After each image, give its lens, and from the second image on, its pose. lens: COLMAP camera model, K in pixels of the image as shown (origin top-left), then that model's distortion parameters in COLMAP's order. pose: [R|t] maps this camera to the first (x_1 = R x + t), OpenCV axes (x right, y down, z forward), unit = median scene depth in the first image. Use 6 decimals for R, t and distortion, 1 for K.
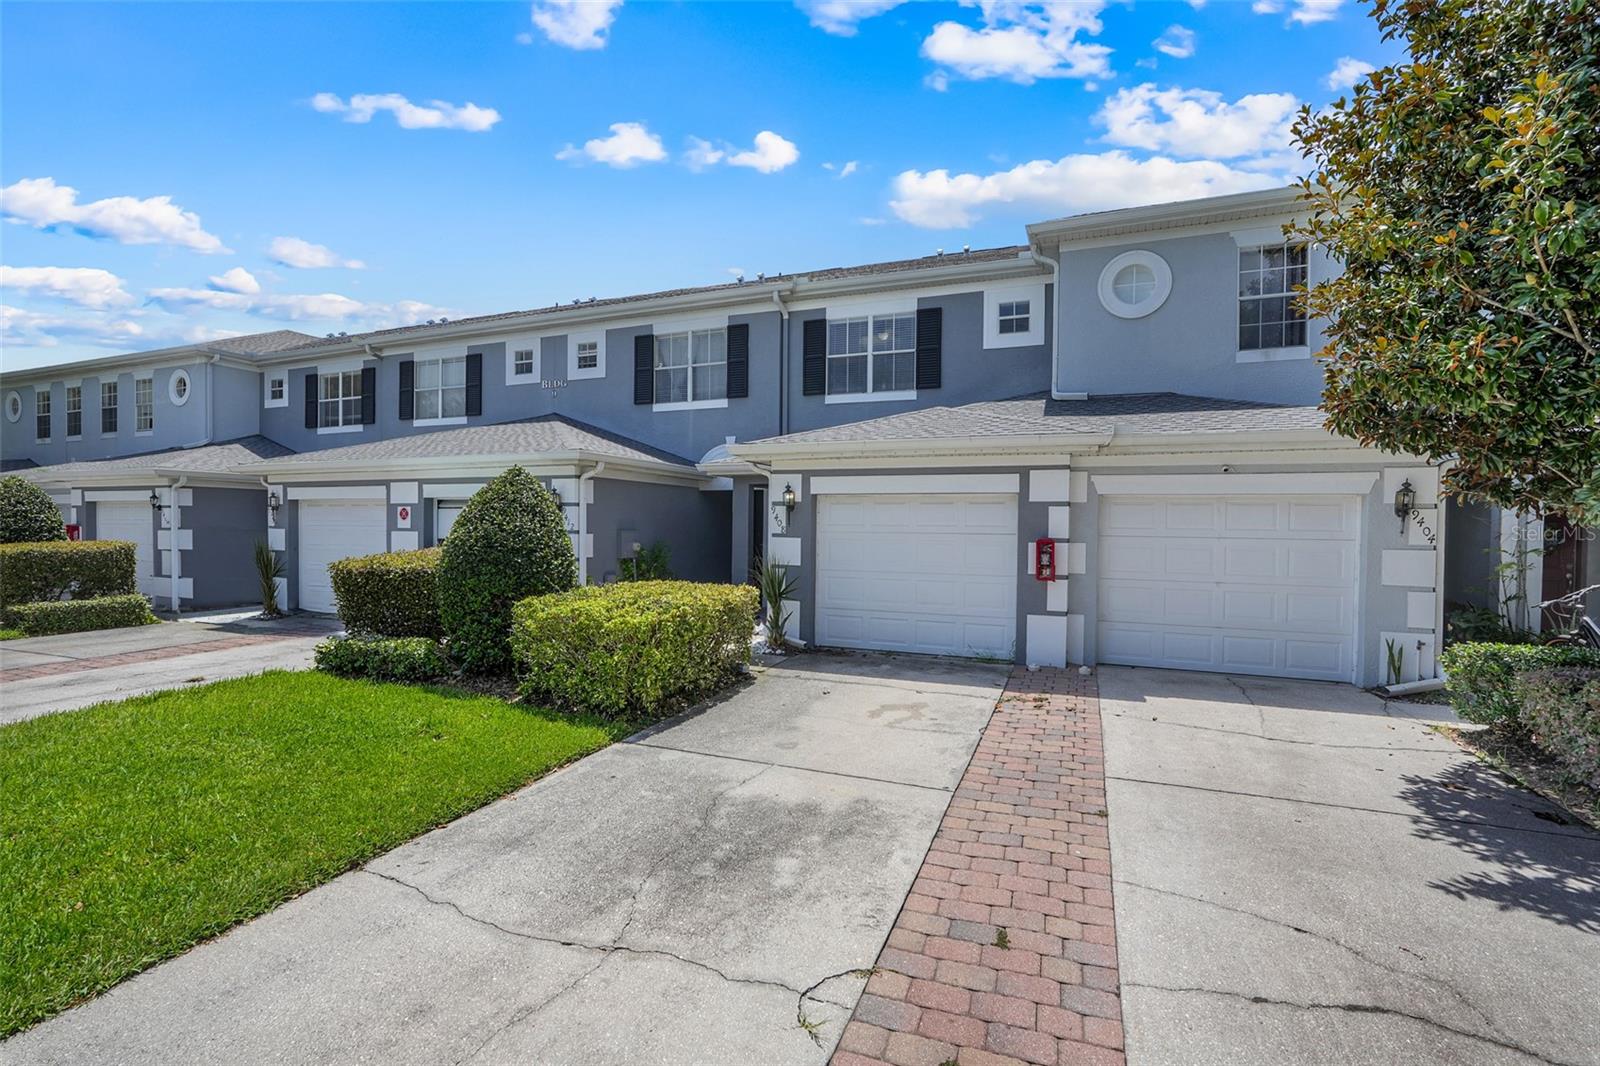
lens RADIAL K [[703.3, 0, 801.2], [0, 703.3, 536.4], [0, 0, 1]] dist [-0.021744, 0.011957]
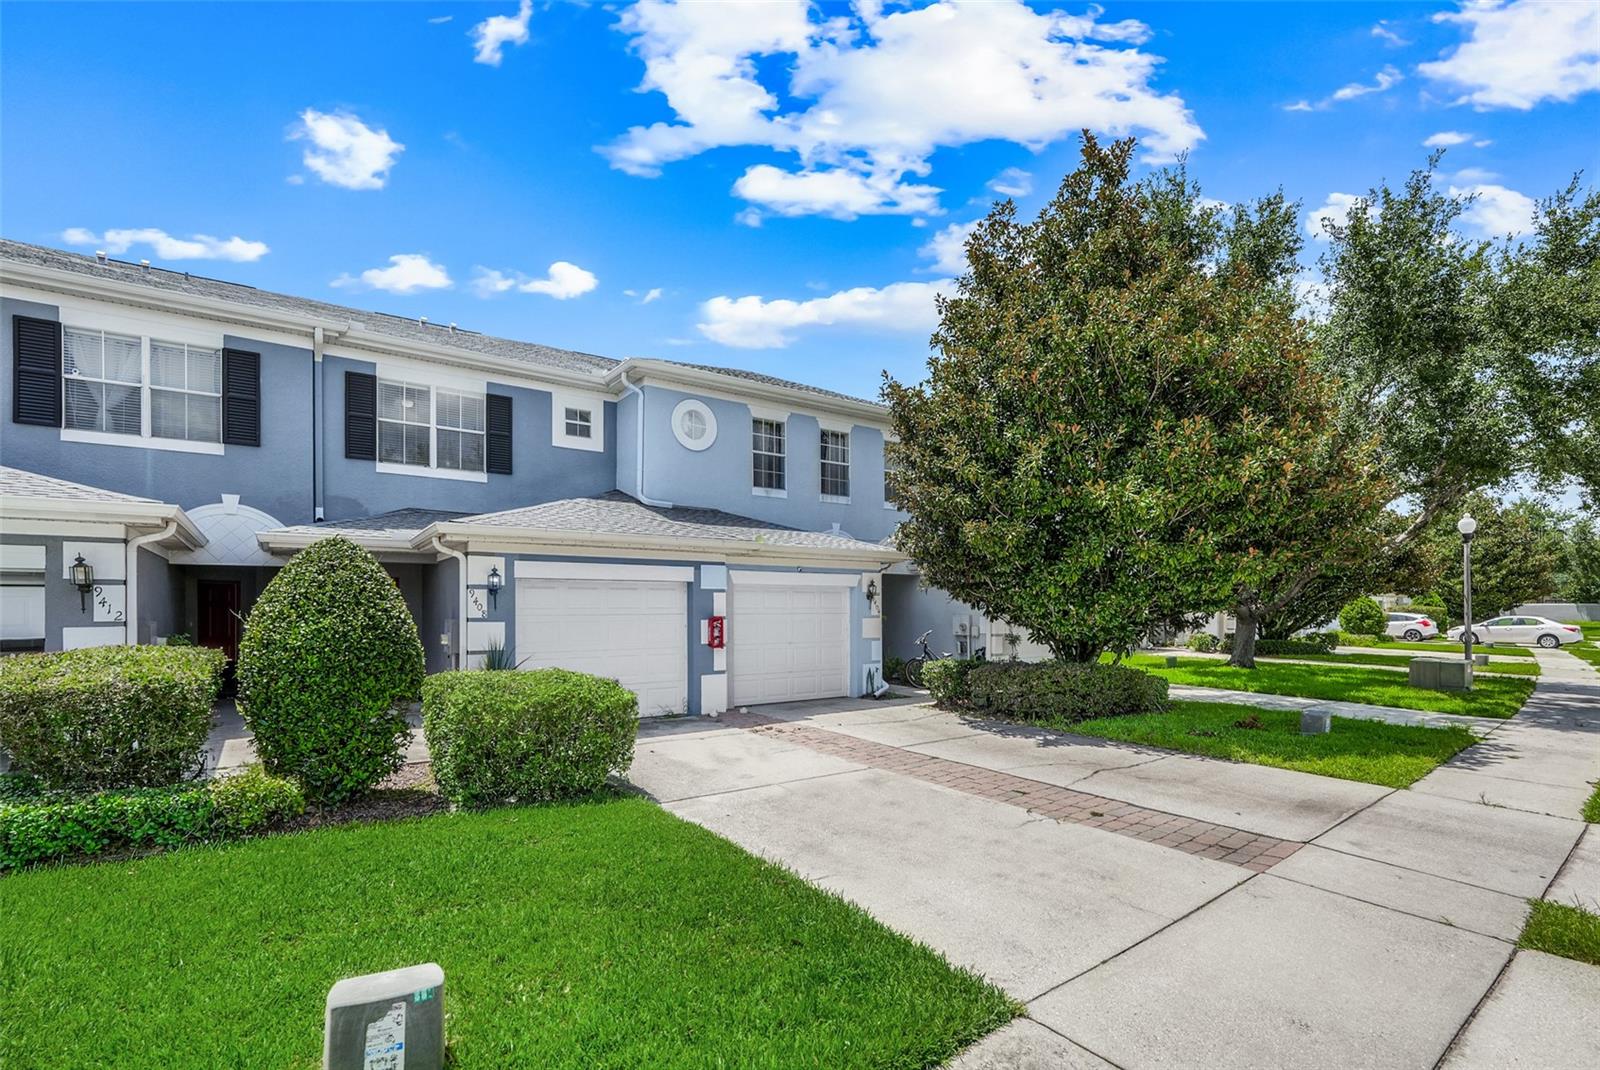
lens RADIAL K [[725.2, 0, 796.9], [0, 725.2, 598.0], [0, 0, 1]] dist [-0.001740, 0.000126]
pose [[0.548645, 0.000866, 0.836055, -0.625906], [0.024965, 0.999537, -0.017417, -0.003471], [-0.835683, 0.030428, 0.548369, 0.101304]]
